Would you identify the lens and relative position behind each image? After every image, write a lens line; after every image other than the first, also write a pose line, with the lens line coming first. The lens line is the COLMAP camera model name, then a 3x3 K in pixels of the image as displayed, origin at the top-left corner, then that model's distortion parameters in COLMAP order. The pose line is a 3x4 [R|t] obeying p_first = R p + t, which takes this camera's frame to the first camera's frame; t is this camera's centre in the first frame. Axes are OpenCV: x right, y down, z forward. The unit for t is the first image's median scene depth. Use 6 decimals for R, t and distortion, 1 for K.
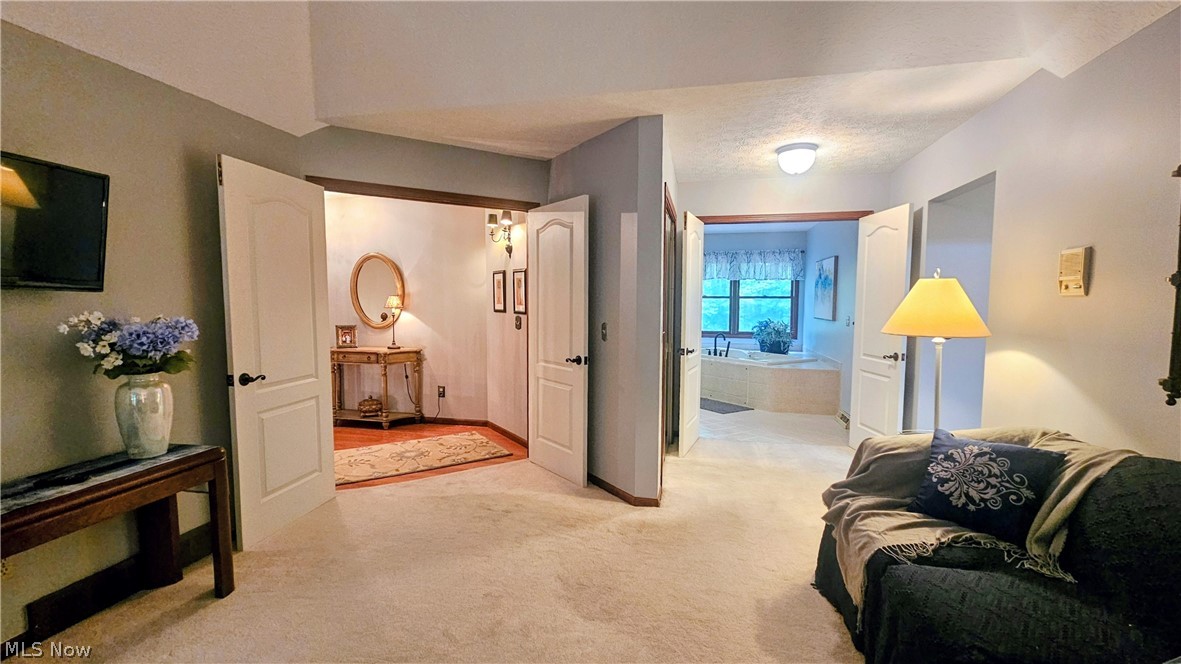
lens RADIAL K [[477.3, 0, 587.8], [0, 477.3, 340.1], [0, 0, 1]] dist [0.000611, 0.000074]
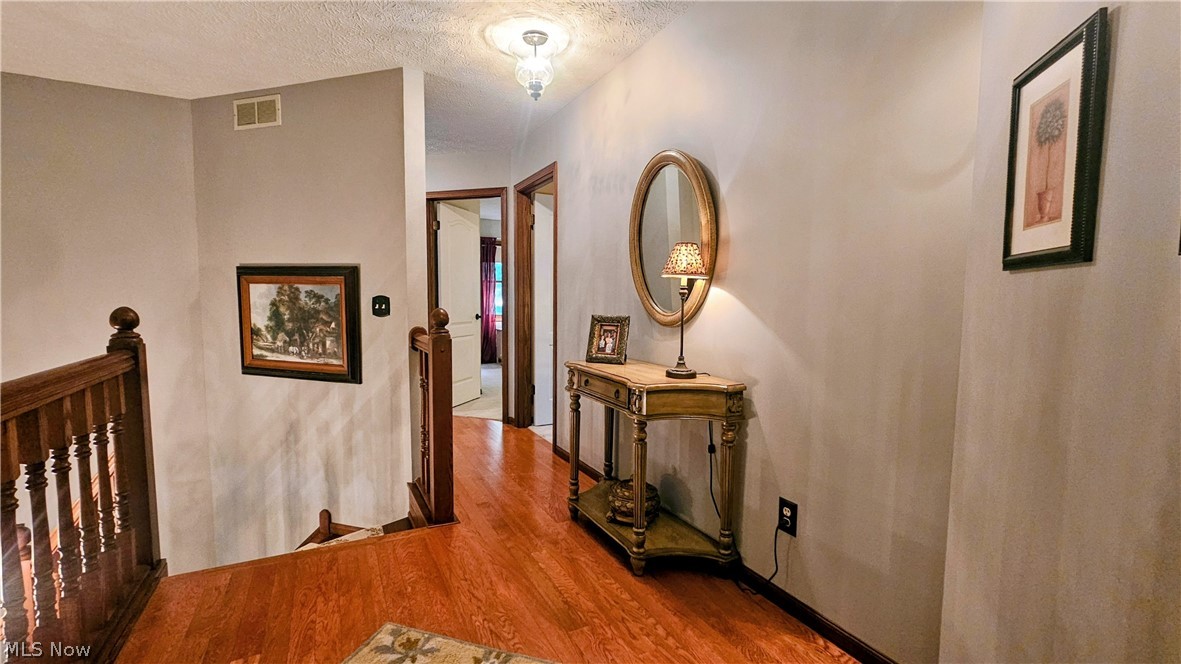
lens RADIAL K [[501.0, 0, 589.7], [0, 501.0, 340.2], [0, 0, 1]] dist [0.000475, 0.000039]
pose [[0.636510, 0.066070, -0.768433, -0.132206], [-0.067085, 0.997291, 0.030179, -0.020745], [0.768345, 0.032341, 0.639218, 0.674896]]
